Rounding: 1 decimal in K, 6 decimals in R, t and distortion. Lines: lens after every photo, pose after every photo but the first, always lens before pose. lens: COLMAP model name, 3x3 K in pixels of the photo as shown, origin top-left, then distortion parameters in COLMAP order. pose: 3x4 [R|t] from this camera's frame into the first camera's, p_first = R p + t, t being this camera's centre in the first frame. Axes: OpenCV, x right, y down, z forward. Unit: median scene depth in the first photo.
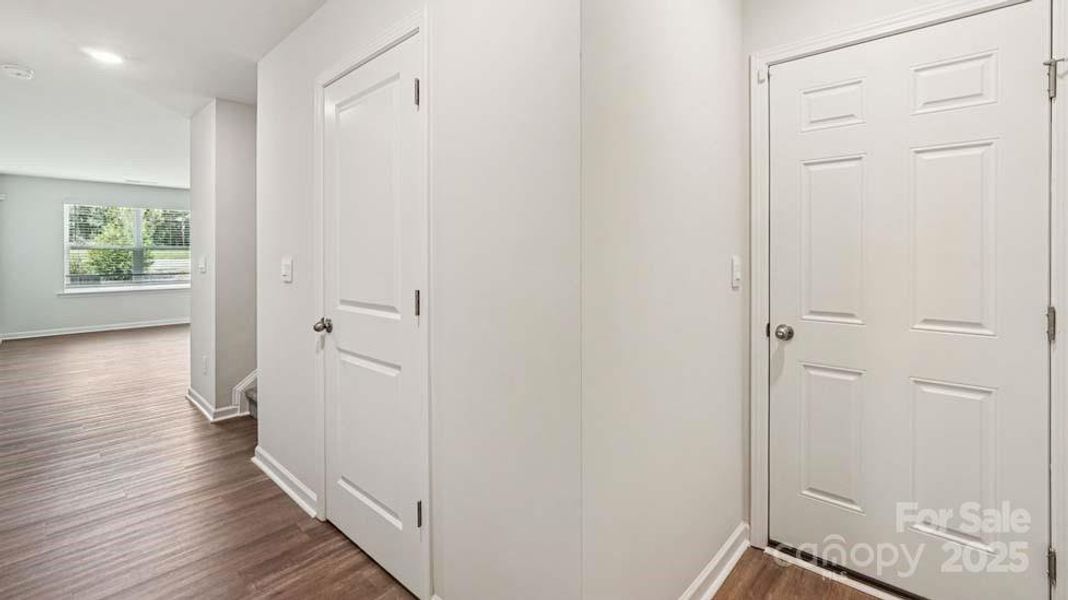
lens RADIAL K [[463.4, 0, 541.2], [0, 463.4, 259.6], [0, 0, 1]] dist [-0.011265, 0.000239]
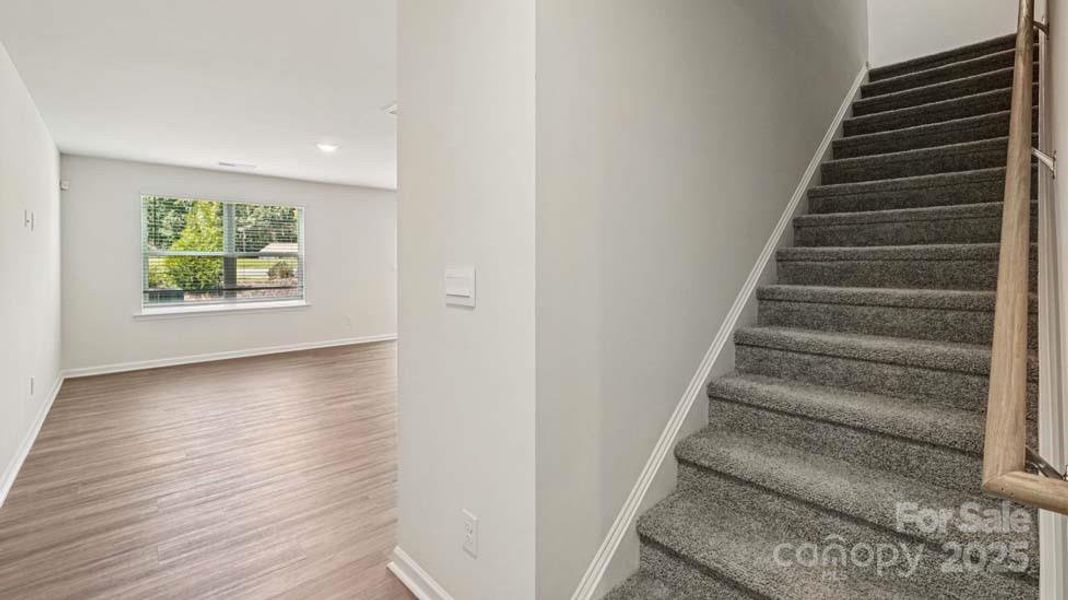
lens RADIAL K [[463.4, 0, 509.4], [0, 463.4, 260.6], [0, 0, 1]] dist [-0.011265, 0.000239]
pose [[0.991872, -0.000929, -0.127238, -0.622871], [-0.001224, 0.999857, -0.016844, -0.005086], [0.127235, 0.016863, 0.991729, 0.586787]]
